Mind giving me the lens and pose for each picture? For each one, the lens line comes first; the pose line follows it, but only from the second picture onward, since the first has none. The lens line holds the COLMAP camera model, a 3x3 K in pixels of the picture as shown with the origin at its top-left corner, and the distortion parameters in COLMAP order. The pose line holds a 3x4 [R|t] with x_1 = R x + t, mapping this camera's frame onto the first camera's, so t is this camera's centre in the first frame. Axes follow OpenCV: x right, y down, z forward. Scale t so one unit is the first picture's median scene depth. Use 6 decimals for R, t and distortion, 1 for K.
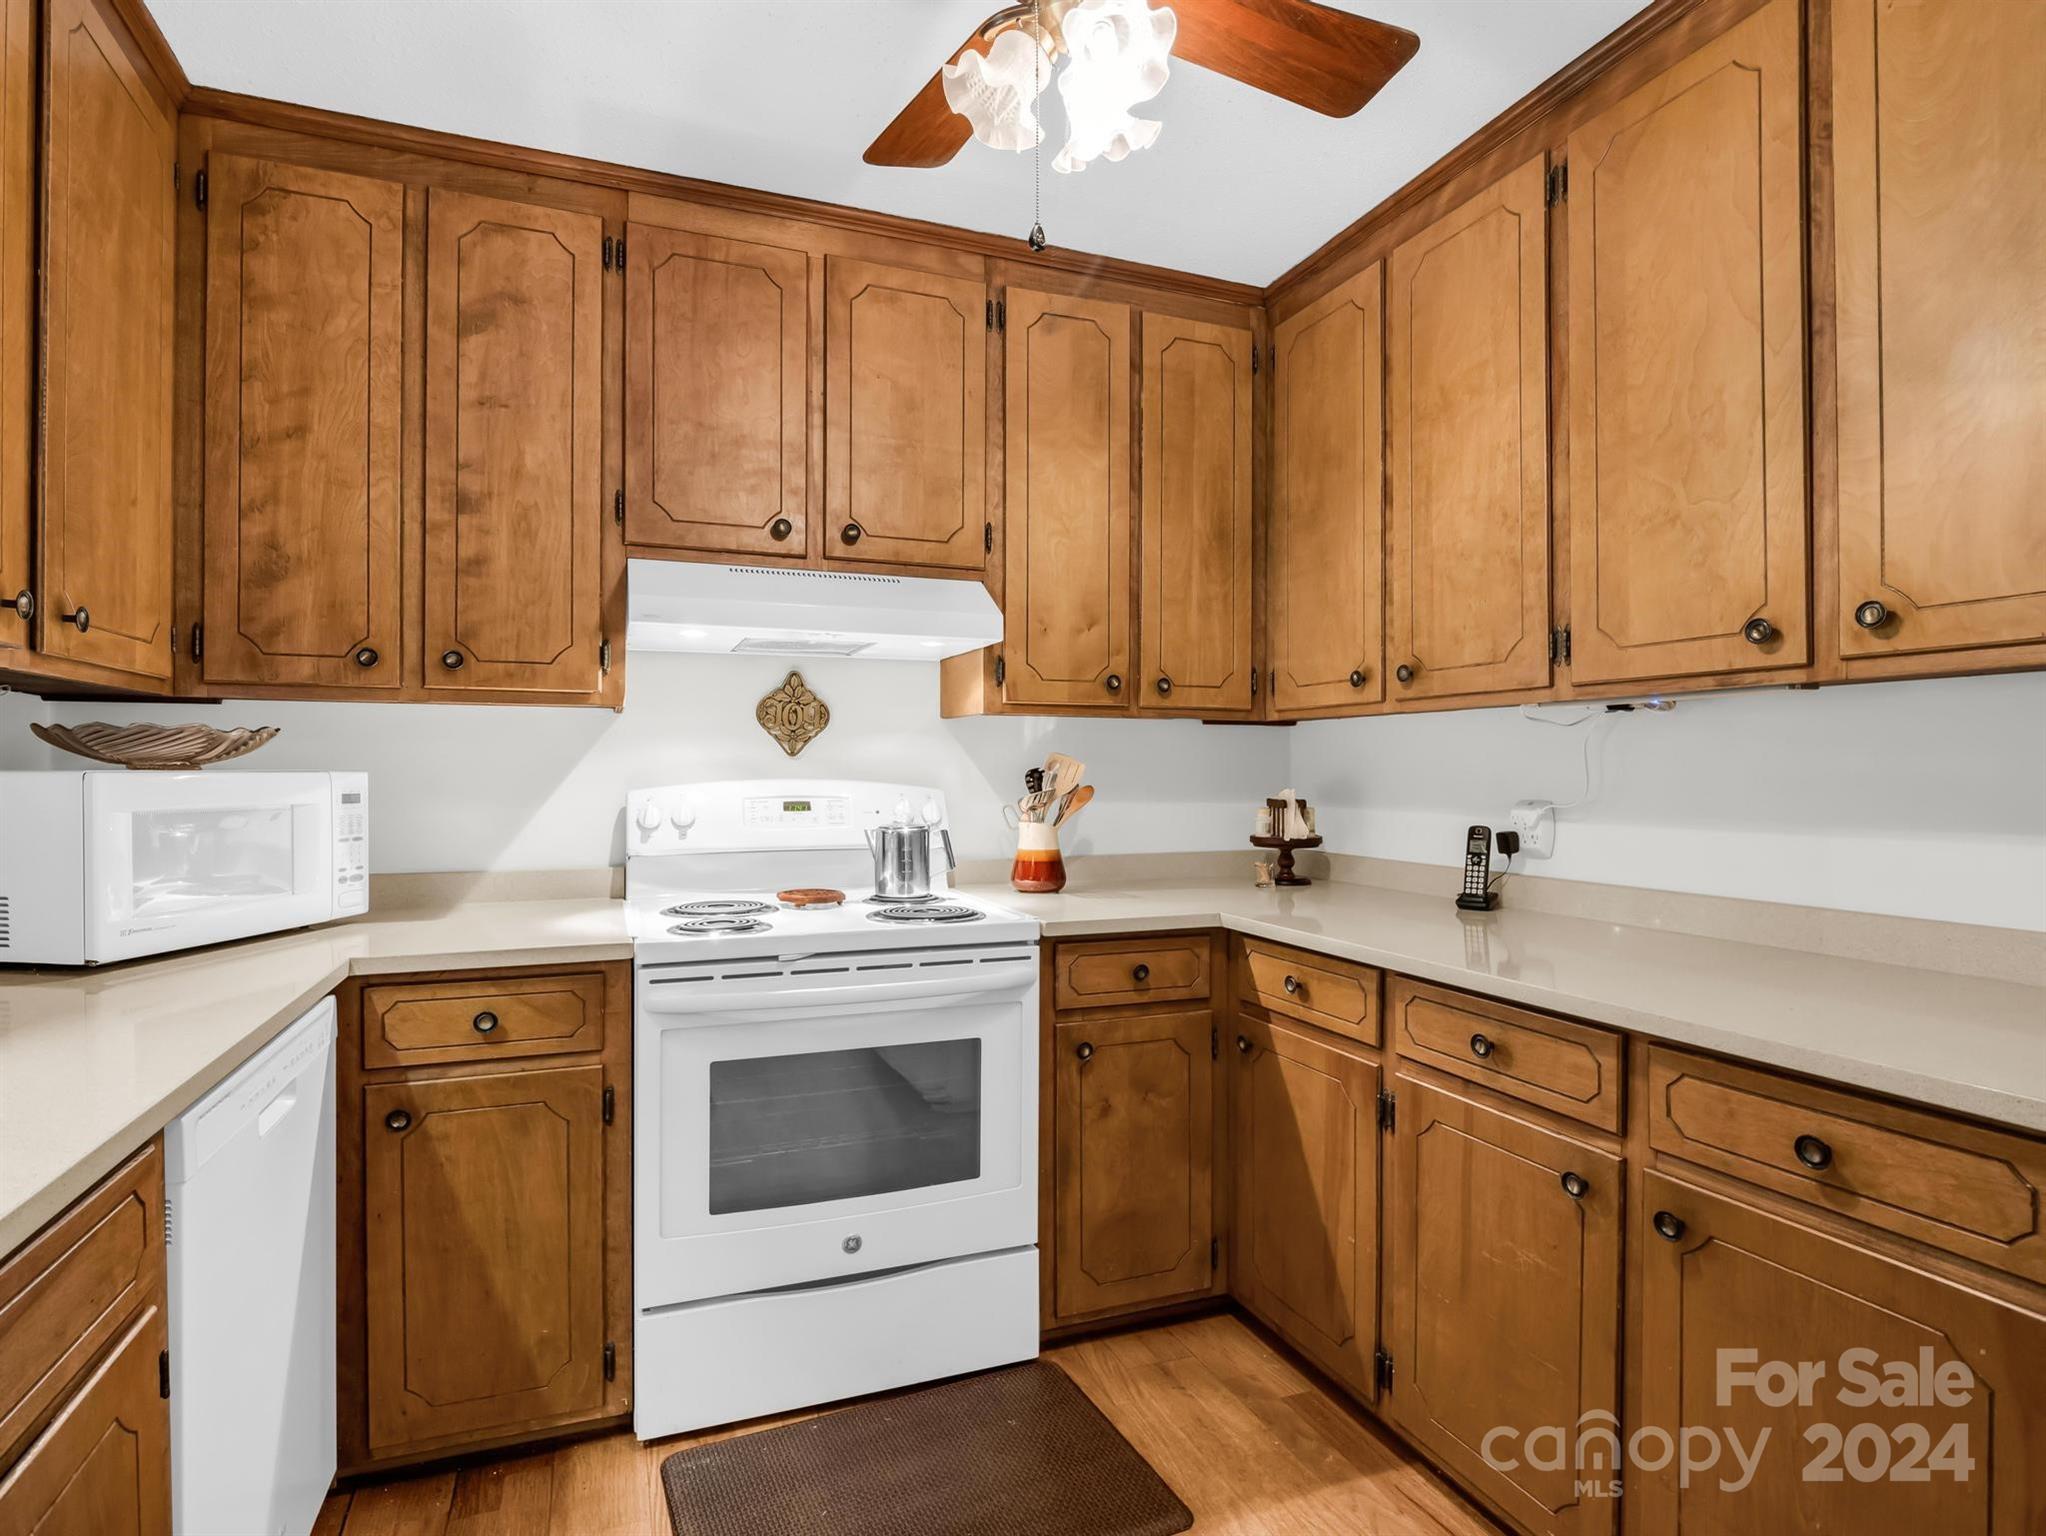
lens RADIAL K [[1022.2, 0, 1030.4], [0, 1022.2, 772.8], [0, 0, 1]] dist [-0.002873, -0.010875]
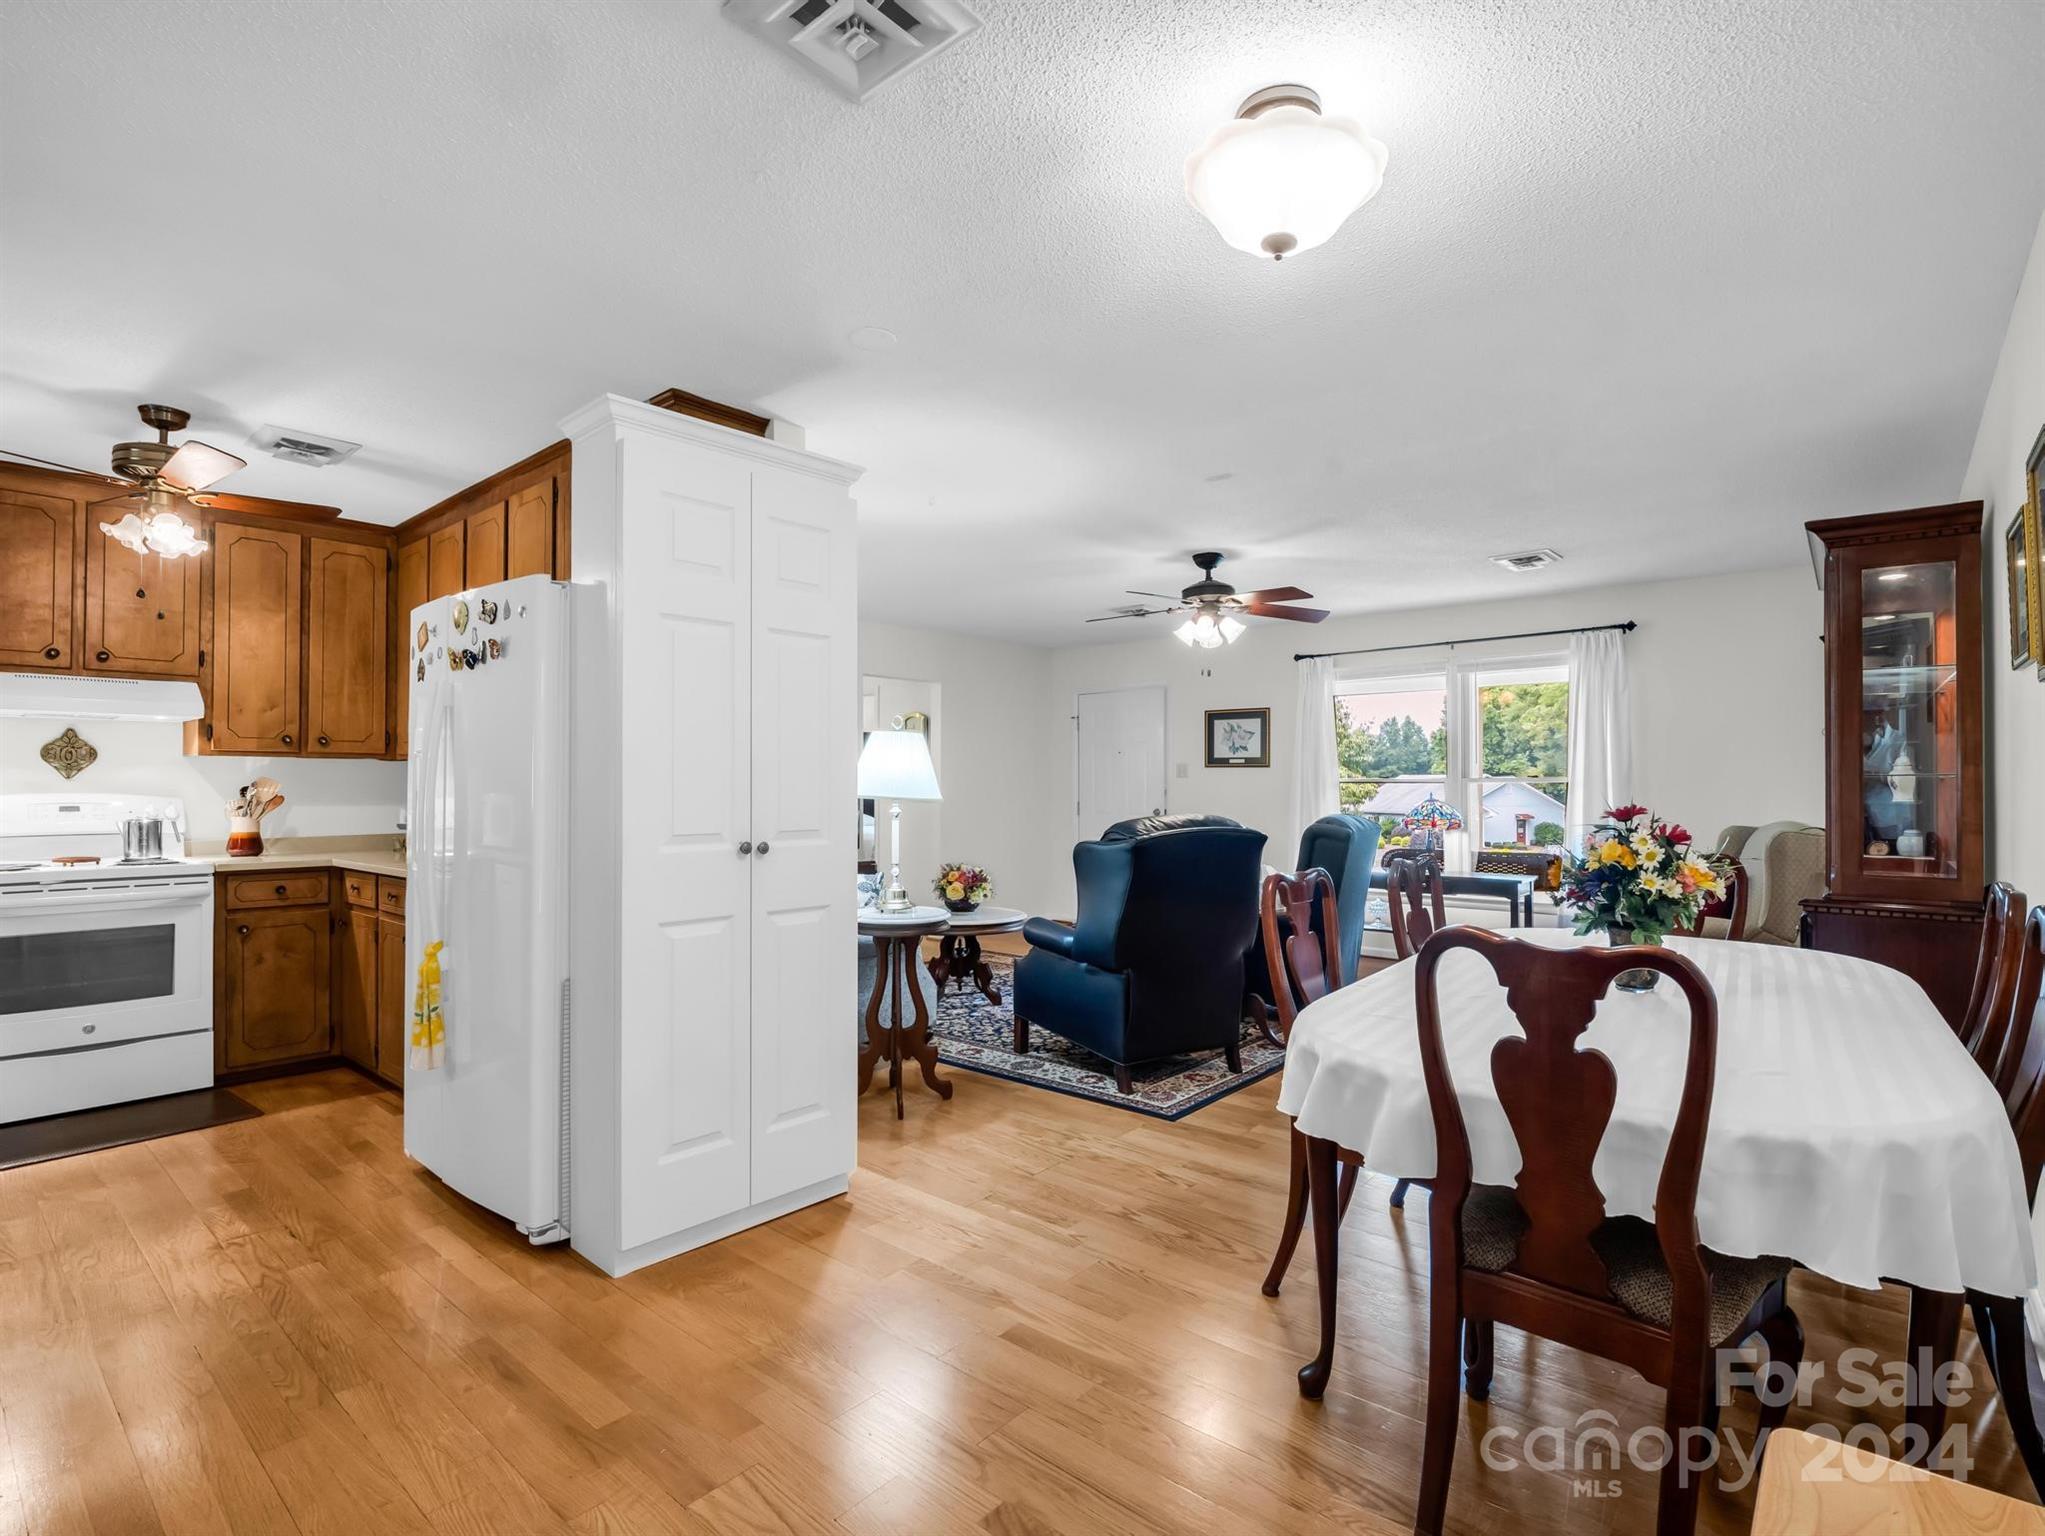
lens RADIAL K [[1049.3, 0, 1032.5], [0, 1049.3, 777.1], [0, 0, 1]] dist [-0.019260, 0.000517]
pose [[0.901343, 0.001537, 0.433103, 0.544748], [0.004032, 0.999921, -0.011940, 0.007859], [-0.433087, 0.012509, 0.901265, -1.431707]]
